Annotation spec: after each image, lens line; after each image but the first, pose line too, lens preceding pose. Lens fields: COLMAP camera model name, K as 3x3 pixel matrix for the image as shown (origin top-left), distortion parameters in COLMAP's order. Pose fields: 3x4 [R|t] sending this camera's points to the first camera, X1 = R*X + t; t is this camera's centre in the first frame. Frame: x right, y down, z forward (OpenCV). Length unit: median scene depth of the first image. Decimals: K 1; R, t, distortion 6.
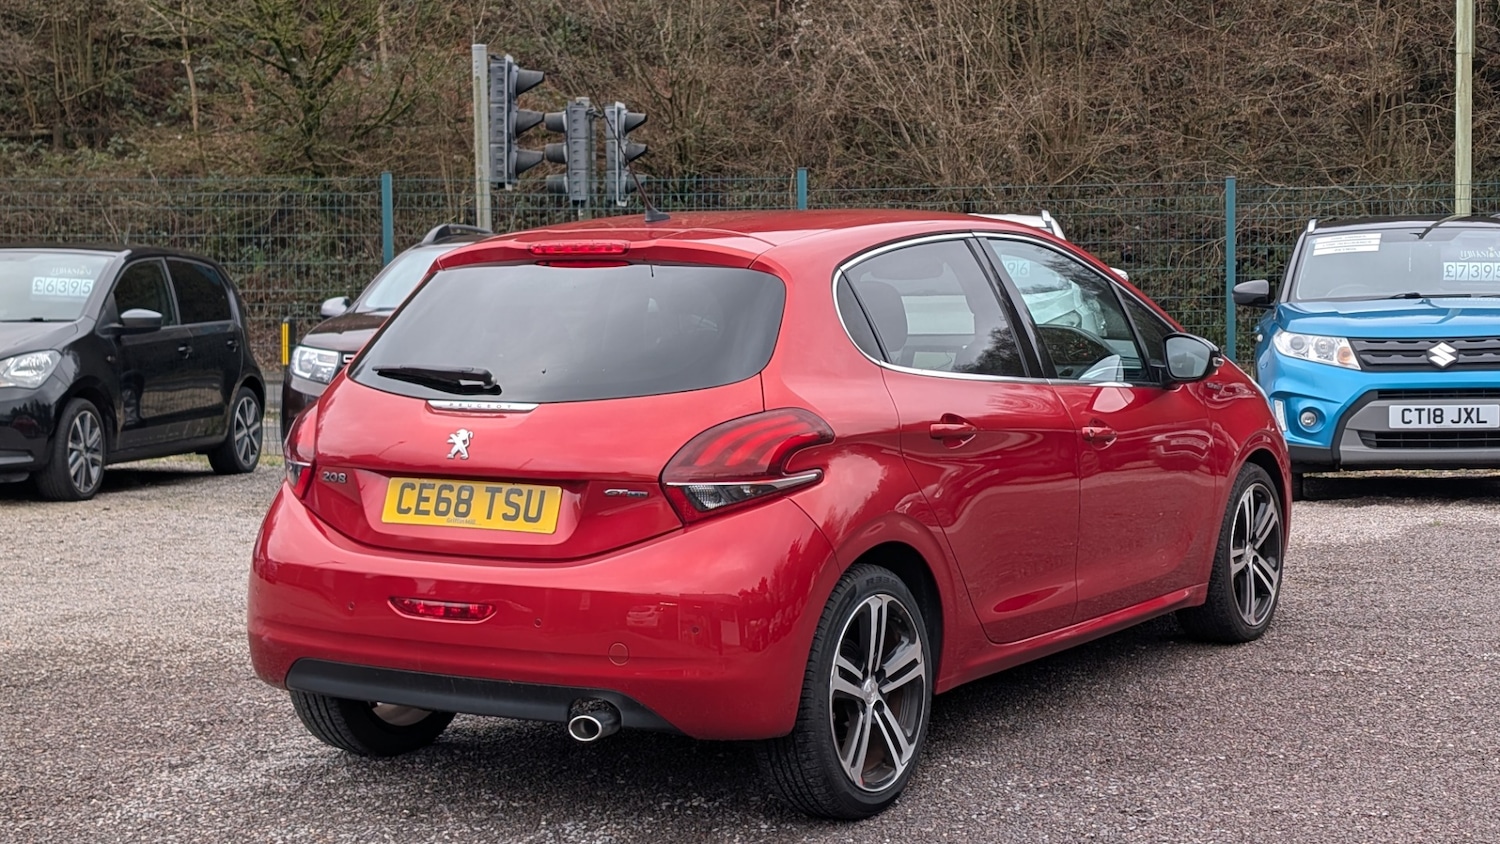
lens RADIAL K [[2428.8, 0, 760.8], [0, 2428.8, 497.0], [0, 0, 1]] dist [0.141799, 0.000000]
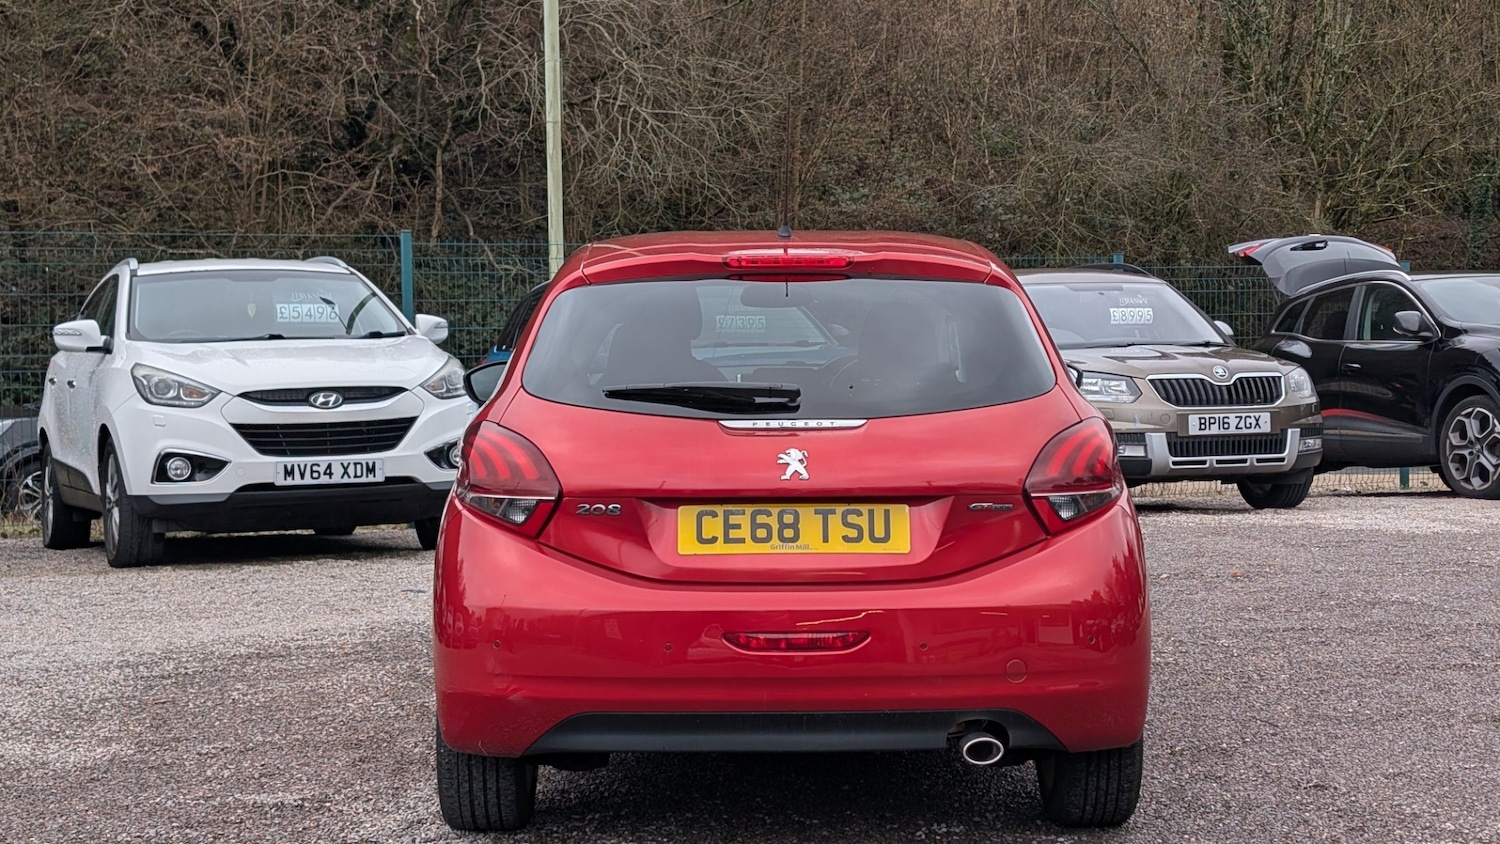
lens RADIAL K [[2428.8, 0, 845.8], [0, 2428.8, 501.4], [0, 0, 1]] dist [0.141799, 0.000000]
pose [[0.826585, -0.038573, 0.561489, -0.623670], [0.054755, 0.998428, -0.012017, 0.004755], [-0.560142, 0.040677, 0.827397, 0.213013]]
